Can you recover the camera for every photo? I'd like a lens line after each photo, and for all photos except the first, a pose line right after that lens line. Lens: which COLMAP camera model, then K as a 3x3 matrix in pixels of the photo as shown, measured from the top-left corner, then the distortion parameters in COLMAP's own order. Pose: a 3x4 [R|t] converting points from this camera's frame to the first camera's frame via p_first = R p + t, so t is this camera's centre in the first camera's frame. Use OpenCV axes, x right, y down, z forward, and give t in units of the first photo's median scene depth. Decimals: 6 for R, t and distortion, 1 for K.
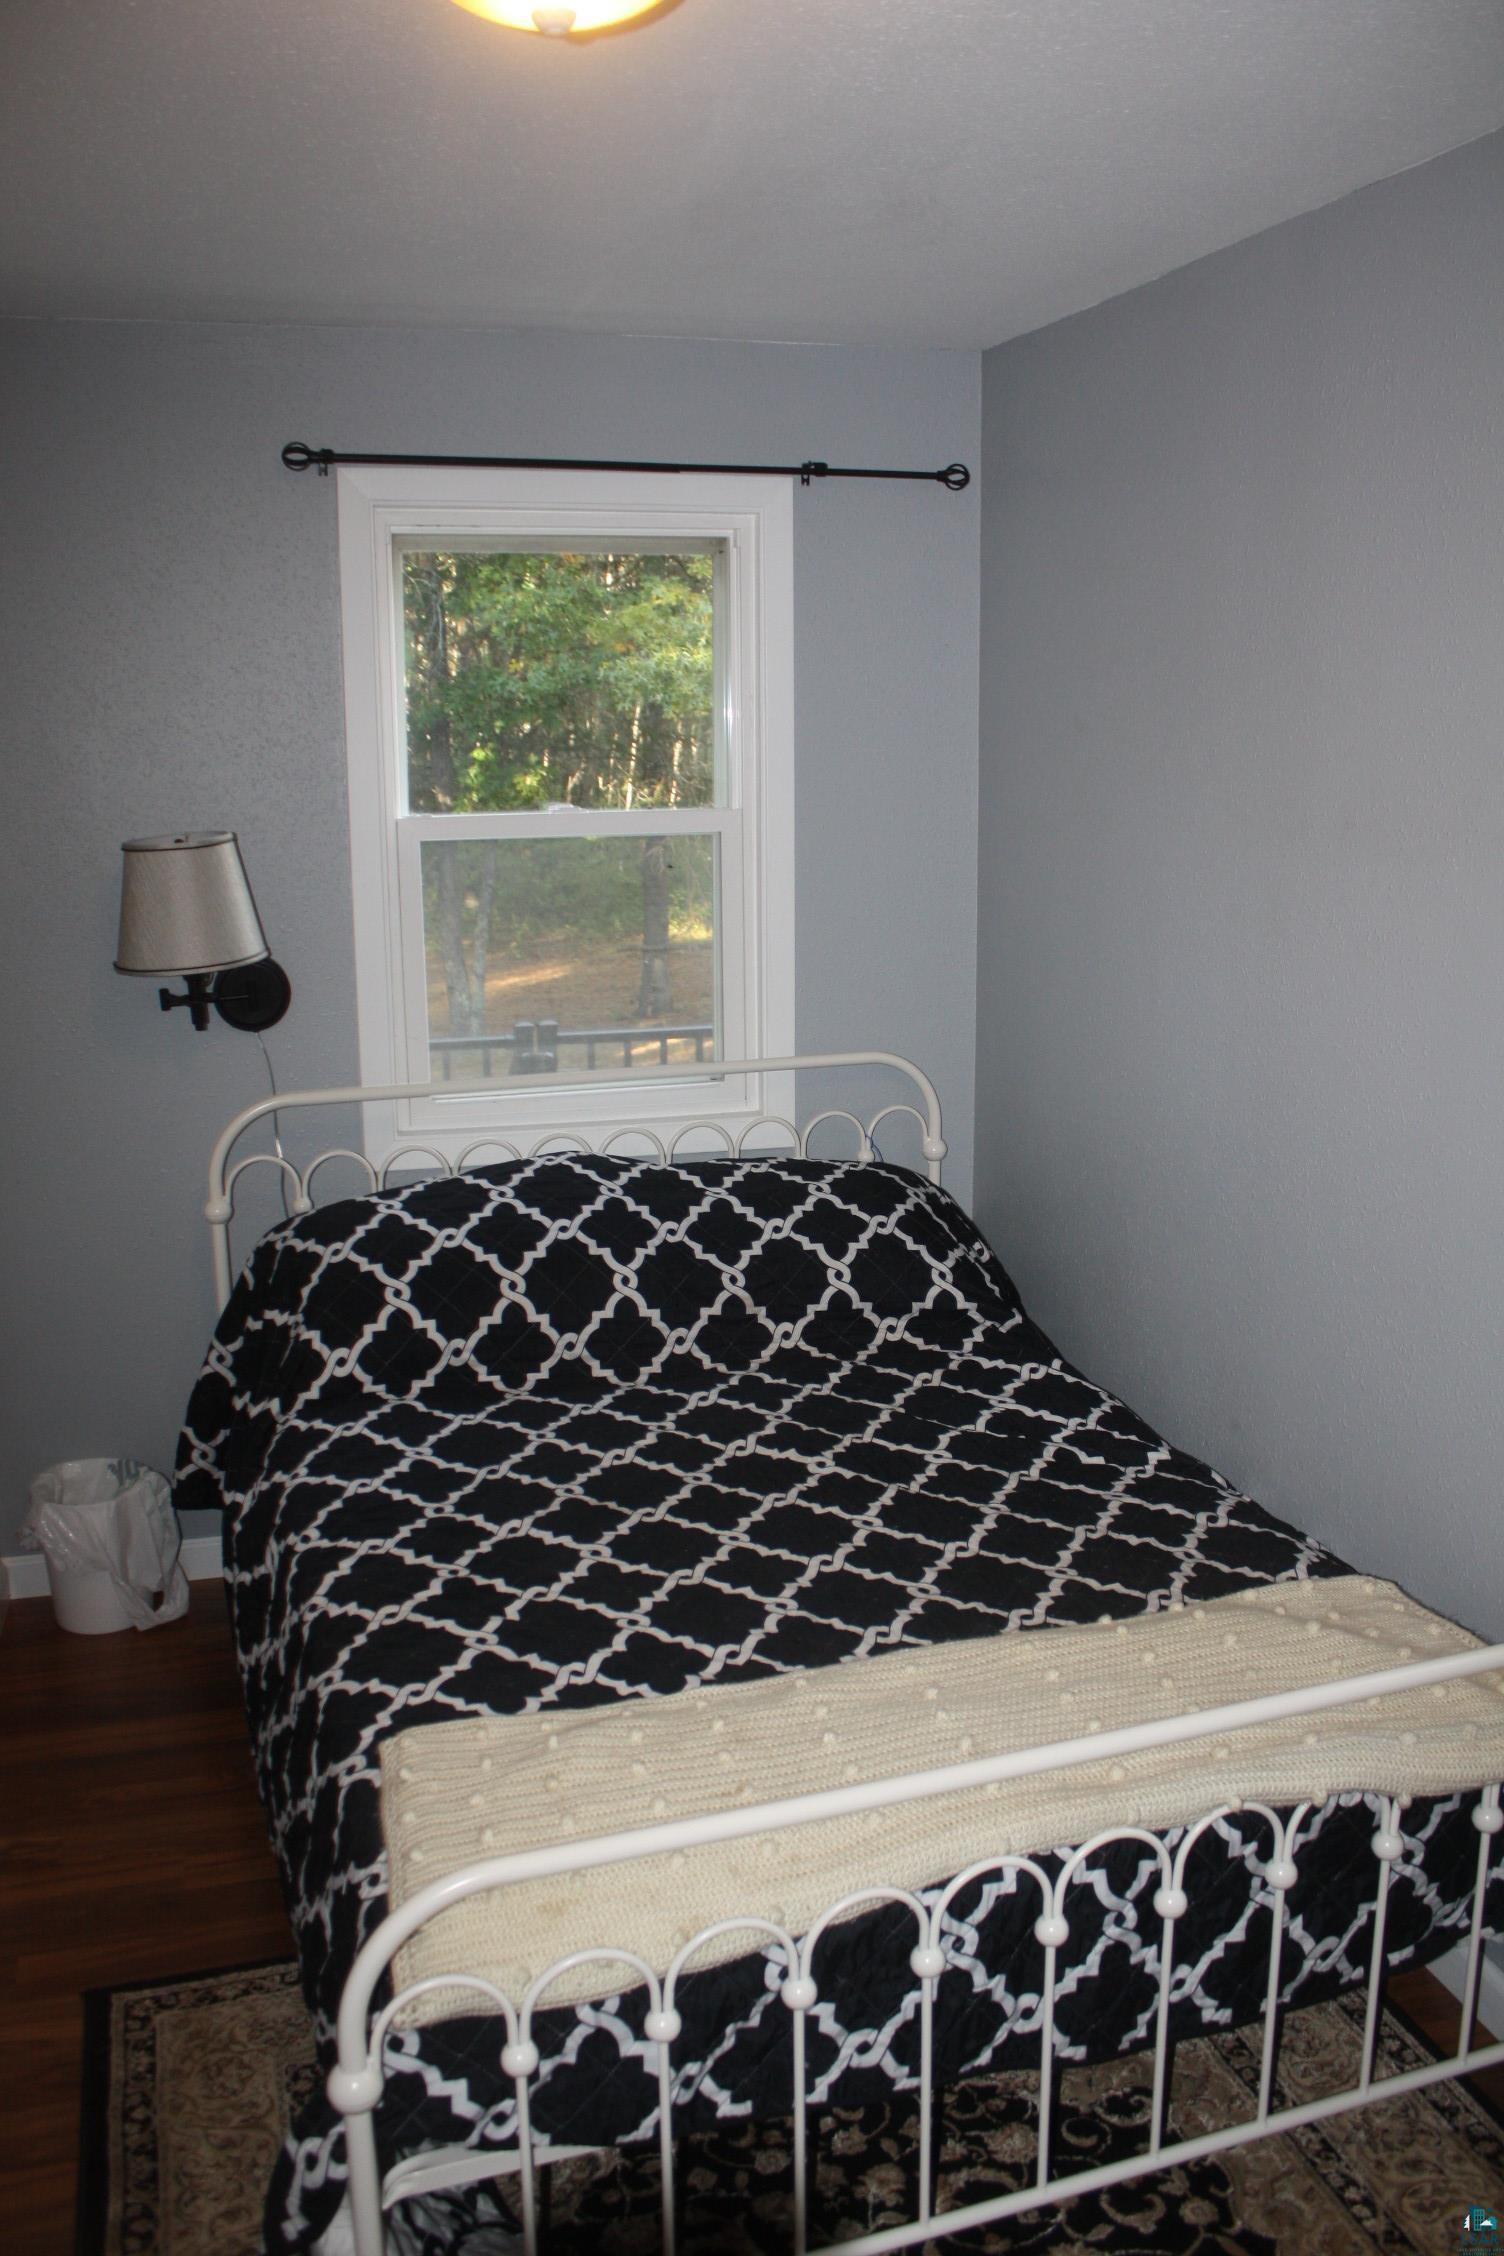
lens RADIAL K [[1889.0, 0, 752.0], [0, 1889.0, 1128.0], [0, 0, 1]] dist [-0.178627, 0.156240]
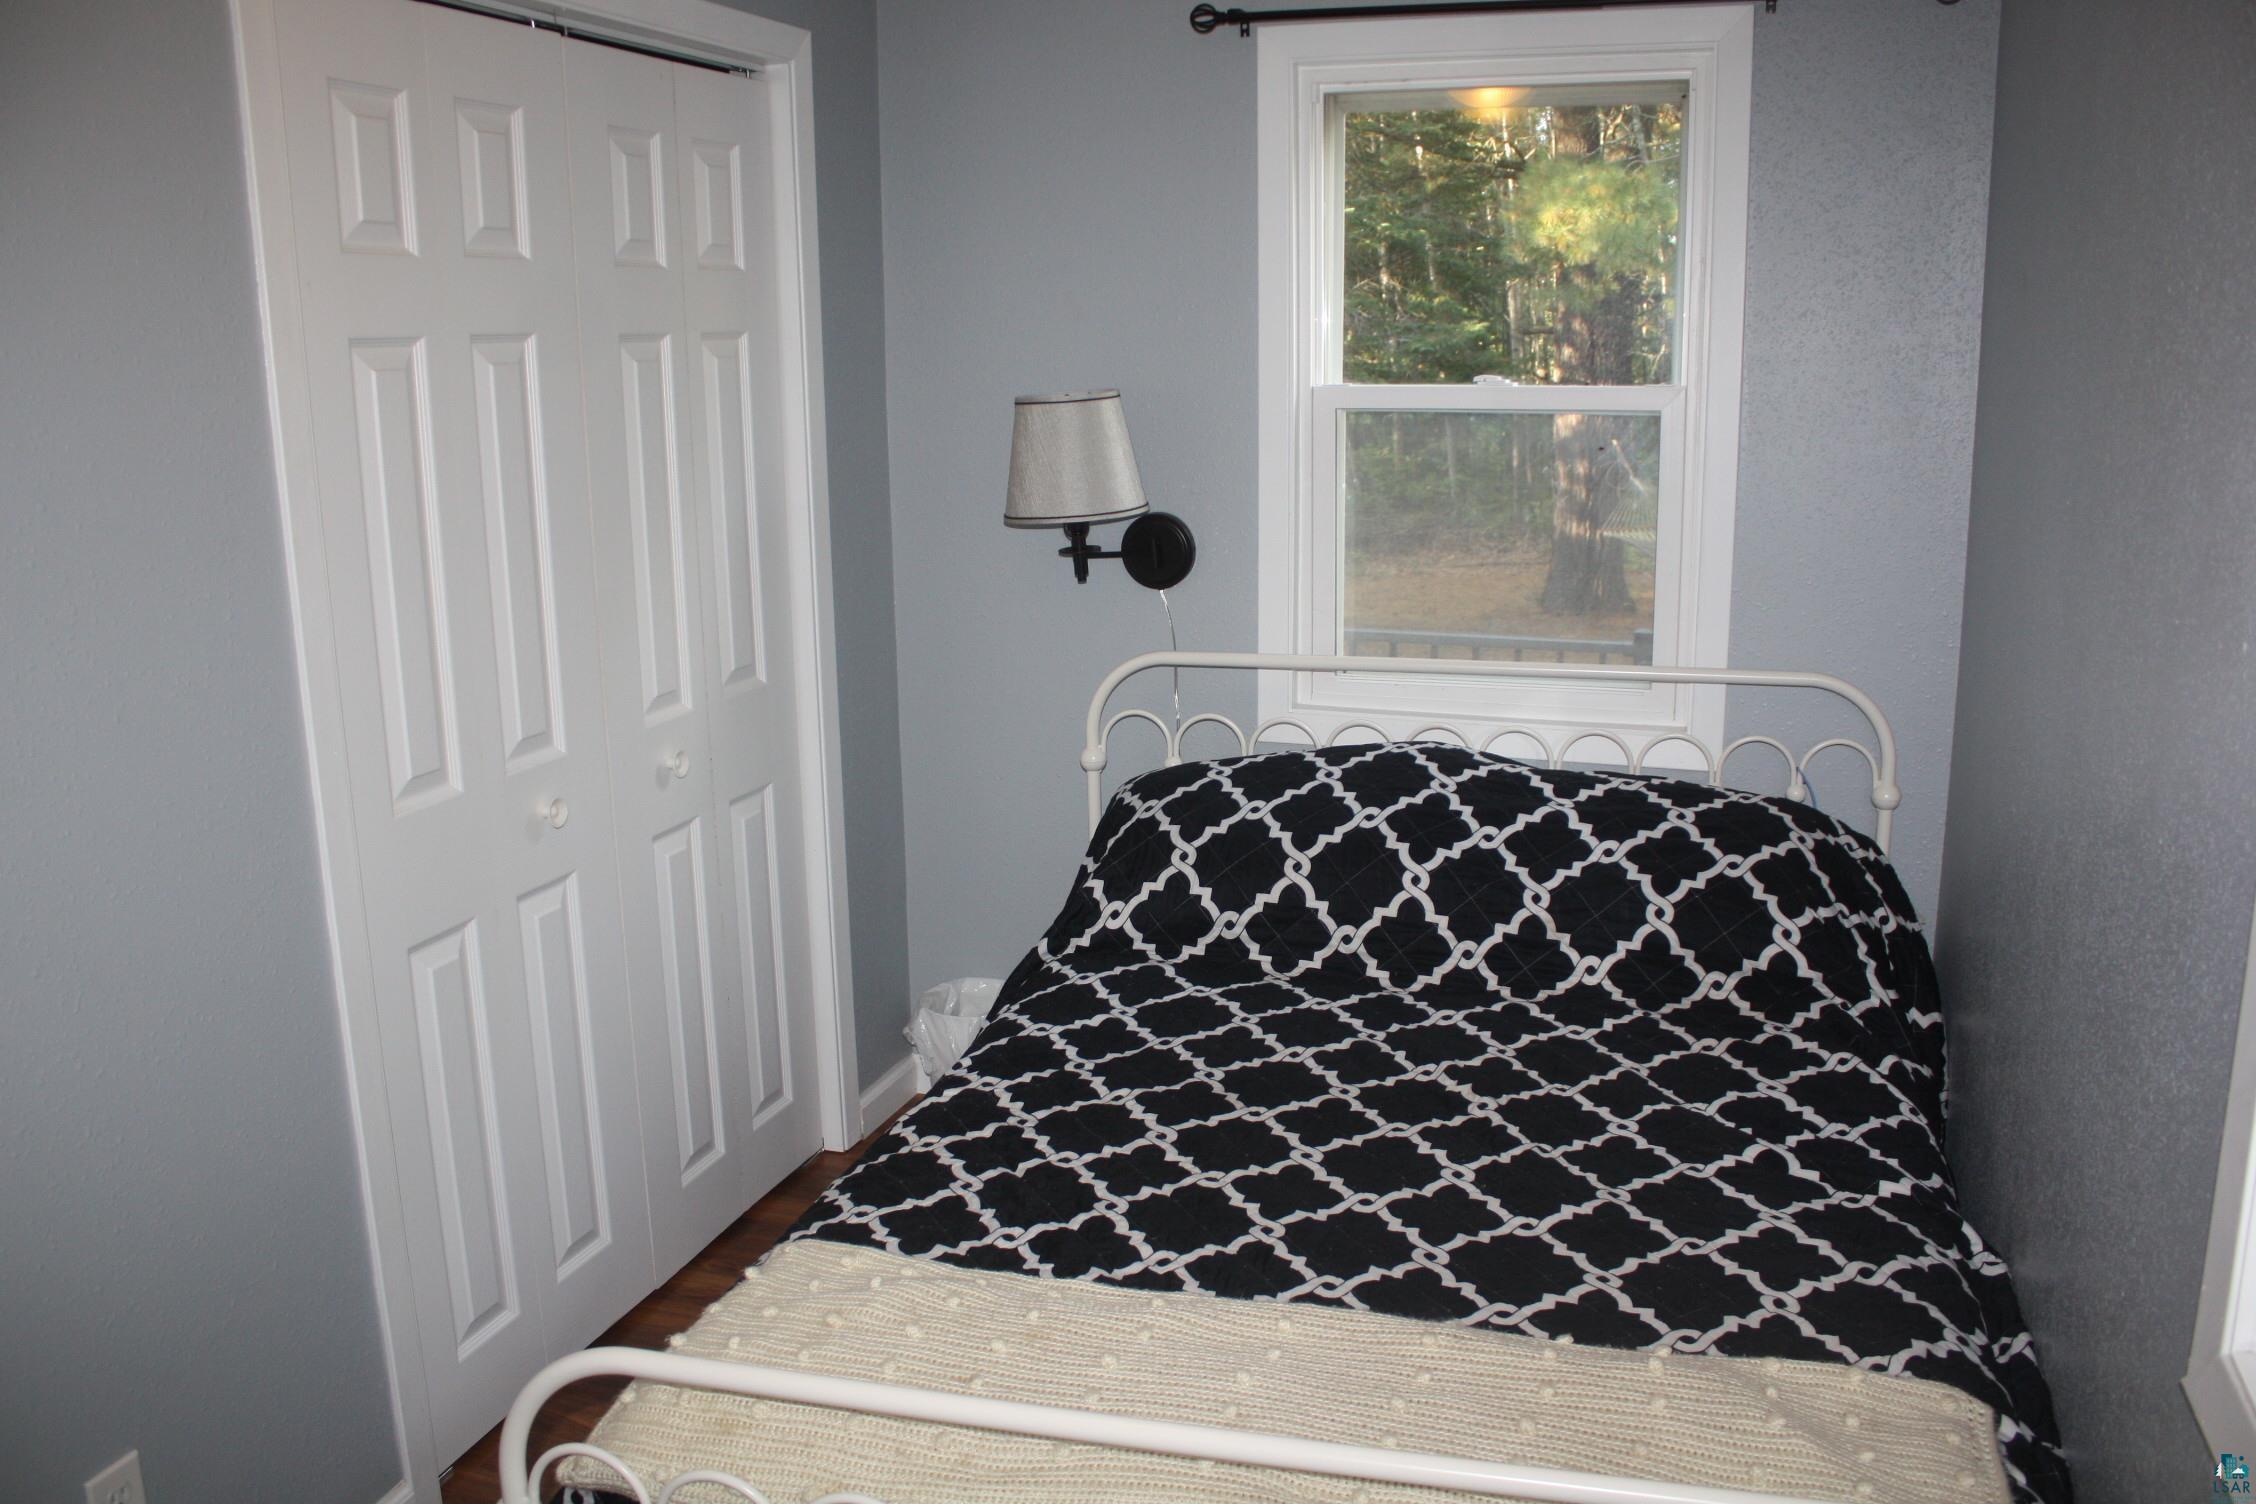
lens RADIAL K [[1889.0, 0, 1128.0], [0, 1889.0, 752.0], [0, 0, 1]] dist [-0.178627, 0.156240]
pose [[0.831337, 0.117748, -0.543152, 0.314934], [-0.114162, 0.992638, 0.040458, -0.003344], [0.543917, 0.028373, 0.838659, 0.144187]]
